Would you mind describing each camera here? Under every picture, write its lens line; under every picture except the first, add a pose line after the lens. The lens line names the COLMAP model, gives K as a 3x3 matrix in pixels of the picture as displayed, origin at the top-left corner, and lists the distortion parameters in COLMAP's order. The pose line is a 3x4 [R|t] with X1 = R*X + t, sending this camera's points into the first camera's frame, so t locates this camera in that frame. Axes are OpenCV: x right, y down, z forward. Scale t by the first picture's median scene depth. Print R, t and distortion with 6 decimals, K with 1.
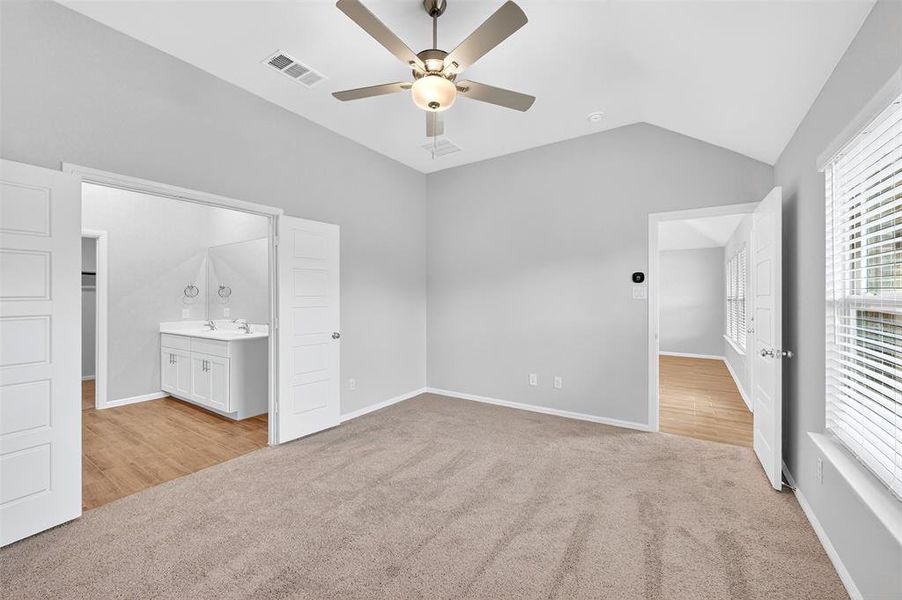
lens RADIAL K [[359.3, 0, 453.9], [0, 359.3, 294.4], [0, 0, 1]] dist [0.000293, -0.000088]
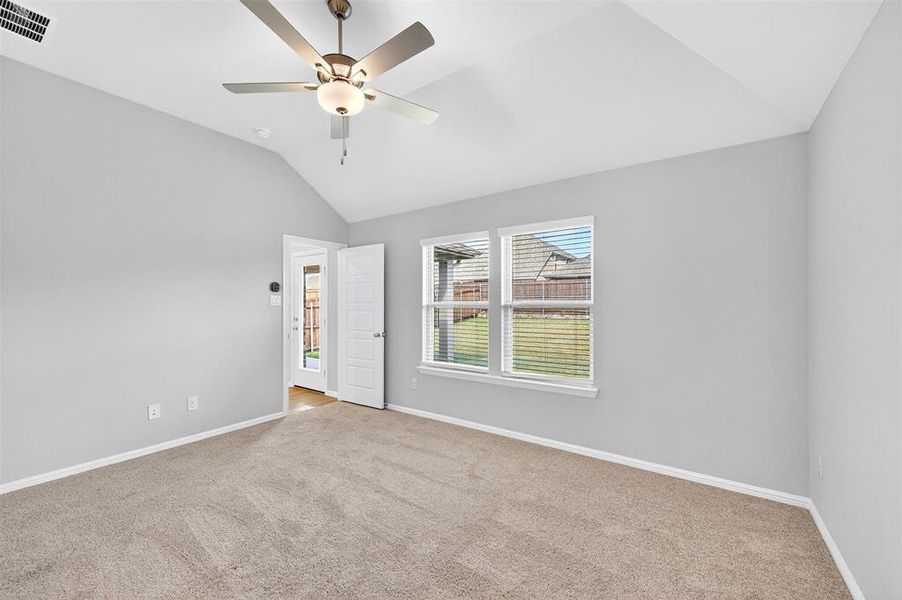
lens RADIAL K [[356.8, 0, 456.8], [0, 356.8, 302.2], [0, 0, 1]] dist [-0.001274, -0.000422]
pose [[0.034090, 0.003164, 0.999414, -0.743552], [-0.000687, 0.999995, -0.003142, 0.006348], [-0.999419, -0.000579, 0.034092, 0.462326]]
